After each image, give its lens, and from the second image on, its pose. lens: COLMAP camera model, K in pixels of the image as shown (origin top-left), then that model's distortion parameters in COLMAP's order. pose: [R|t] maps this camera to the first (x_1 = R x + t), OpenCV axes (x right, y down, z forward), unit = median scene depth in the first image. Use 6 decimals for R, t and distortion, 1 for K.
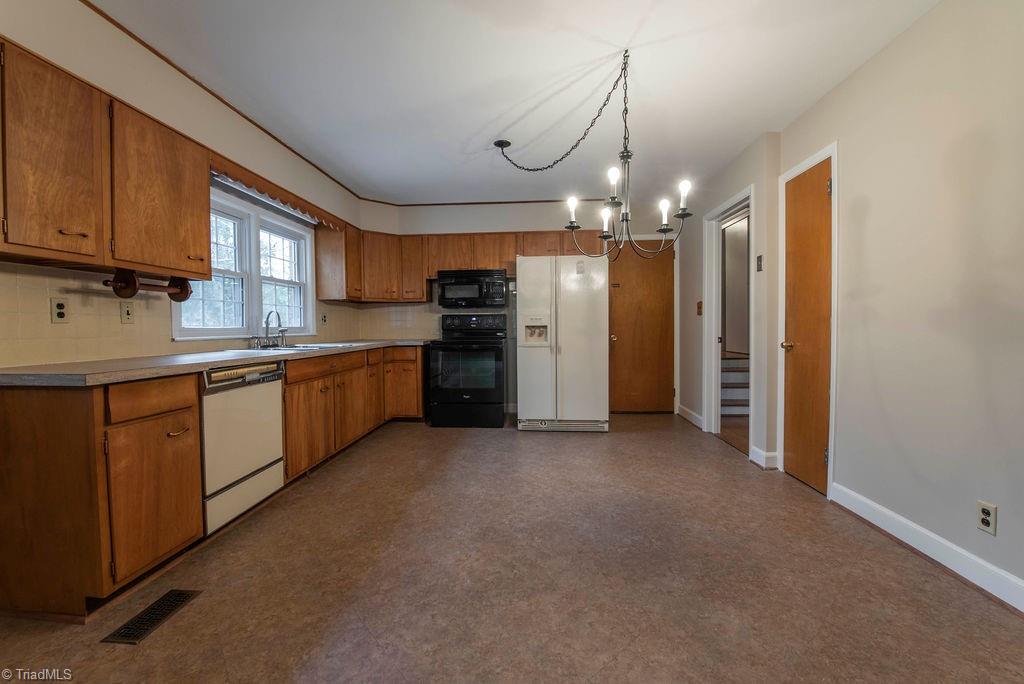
lens RADIAL K [[415.6, 0, 514.2], [0, 415.6, 338.7], [0, 0, 1]] dist [-0.015597, -0.000373]
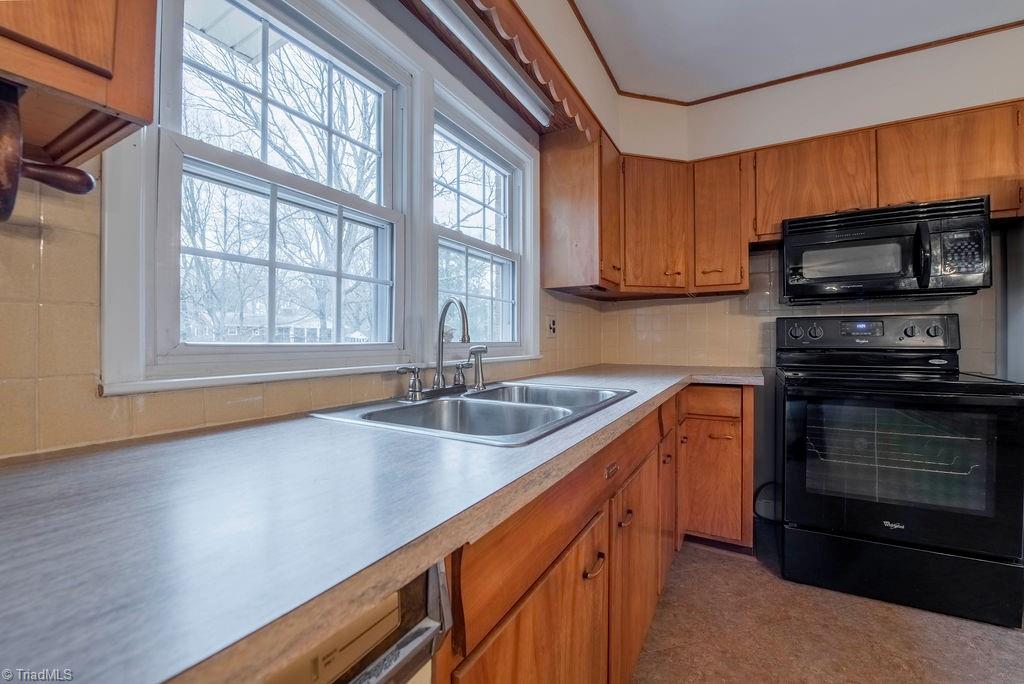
lens RADIAL K [[408.4, 0, 513.2], [0, 408.4, 339.7], [0, 0, 1]] dist [-0.020562, -0.000879]
pose [[0.896307, 0.004980, -0.443407, -0.282062], [-0.018827, 0.999463, -0.026832, -0.017092], [0.443035, 0.032398, 0.895919, 0.530659]]
